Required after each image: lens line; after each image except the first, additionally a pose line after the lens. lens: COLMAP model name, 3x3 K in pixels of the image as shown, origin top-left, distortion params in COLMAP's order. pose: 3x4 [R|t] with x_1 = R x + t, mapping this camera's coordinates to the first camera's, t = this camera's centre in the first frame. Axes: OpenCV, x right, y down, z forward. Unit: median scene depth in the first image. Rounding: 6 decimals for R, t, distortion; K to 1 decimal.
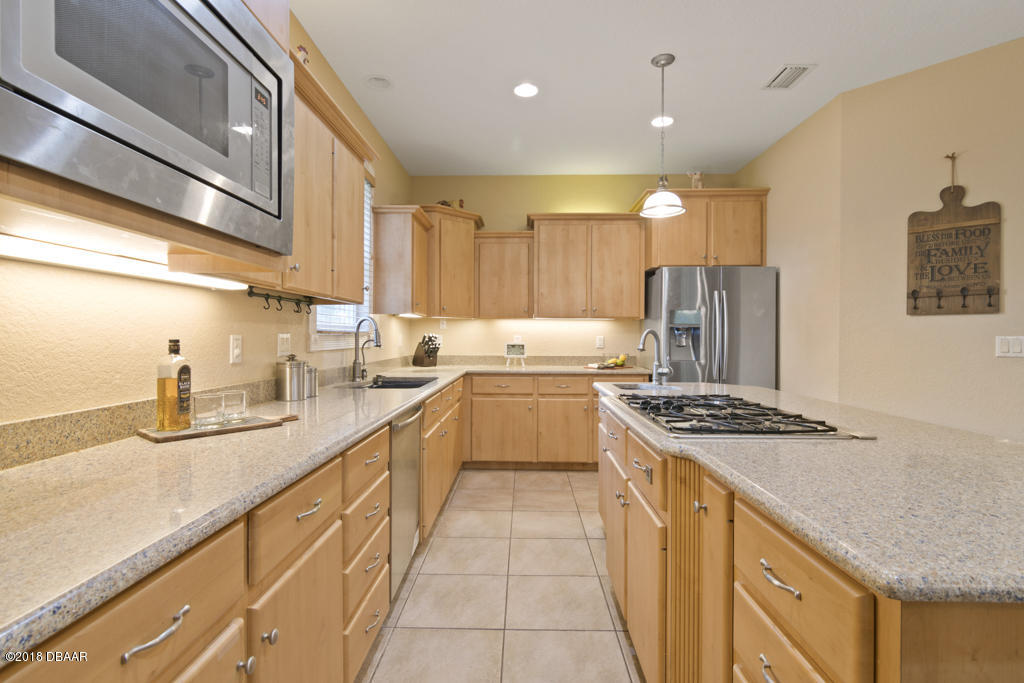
lens RADIAL K [[491.4, 0, 510.2], [0, 491.4, 343.5], [0, 0, 1]] dist [-0.001439, -0.000825]
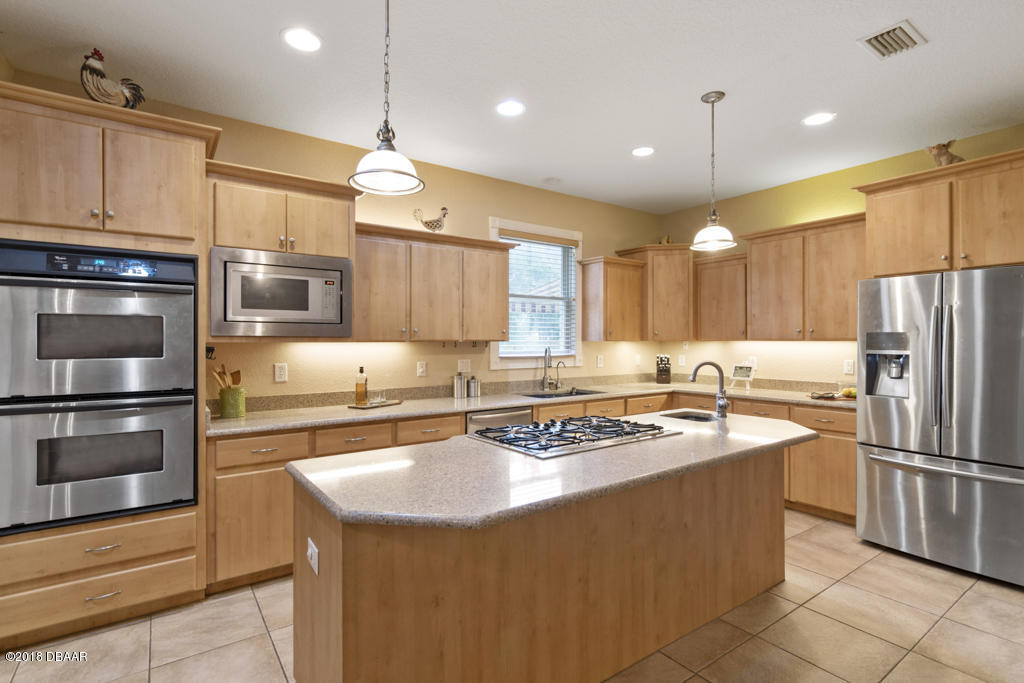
lens RADIAL K [[491.4, 0, 513.7], [0, 491.4, 343.4], [0, 0, 1]] dist [-0.001439, -0.000825]
pose [[0.605700, -0.000376, -0.795693, 0.551481], [-0.007202, 0.999956, -0.005955, -0.037197], [0.795661, 0.009338, 0.605670, 0.040027]]
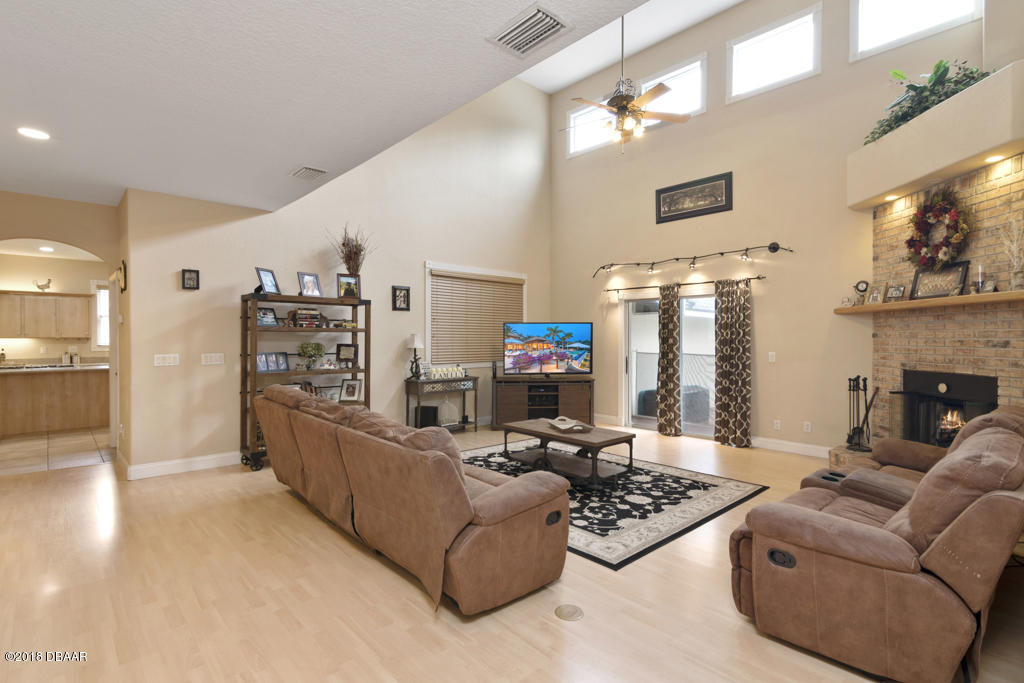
lens RADIAL K [[491.4, 0, 513.3], [0, 491.4, 343.1], [0, 0, 1]] dist [-0.001439, -0.000825]
pose [[0.697682, 0.006154, -0.716381, 2.465799], [-0.008374, 0.999965, 0.000434, -0.040785], [0.716359, 0.005696, 0.697709, 0.418122]]
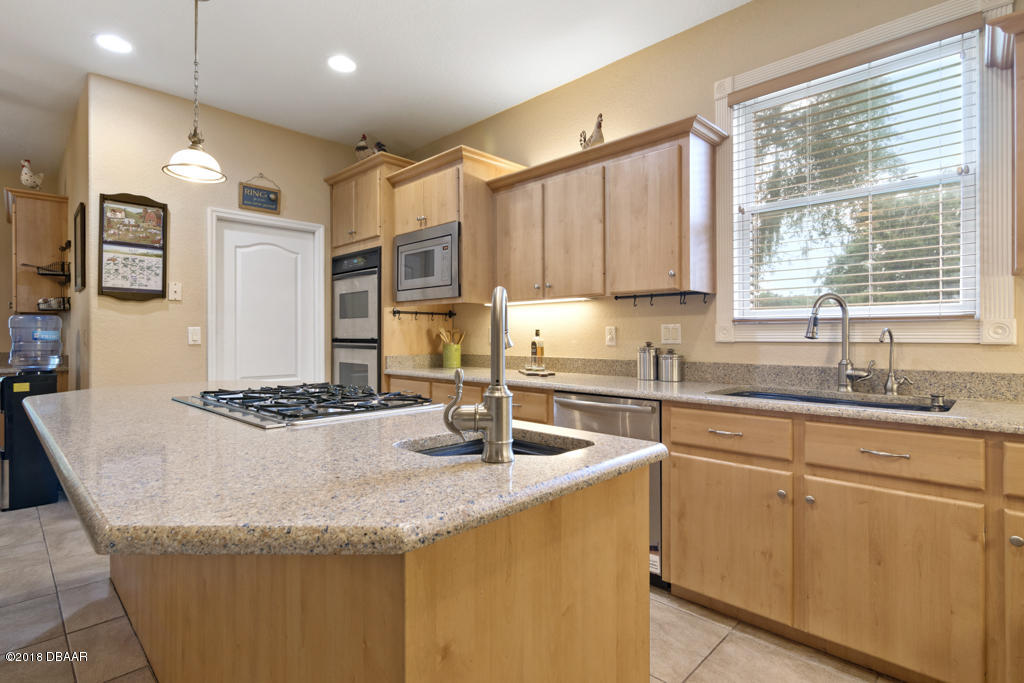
lens RADIAL K [[500.4, 0, 510.3], [0, 500.4, 335.1], [0, 0, 1]] dist [0.000298, -0.000741]
pose [[-0.681729, 0.001081, -0.731604, 0.343081], [-0.007446, 0.999937, 0.008416, -0.001181], [0.731567, 0.011185, -0.681677, 0.804226]]
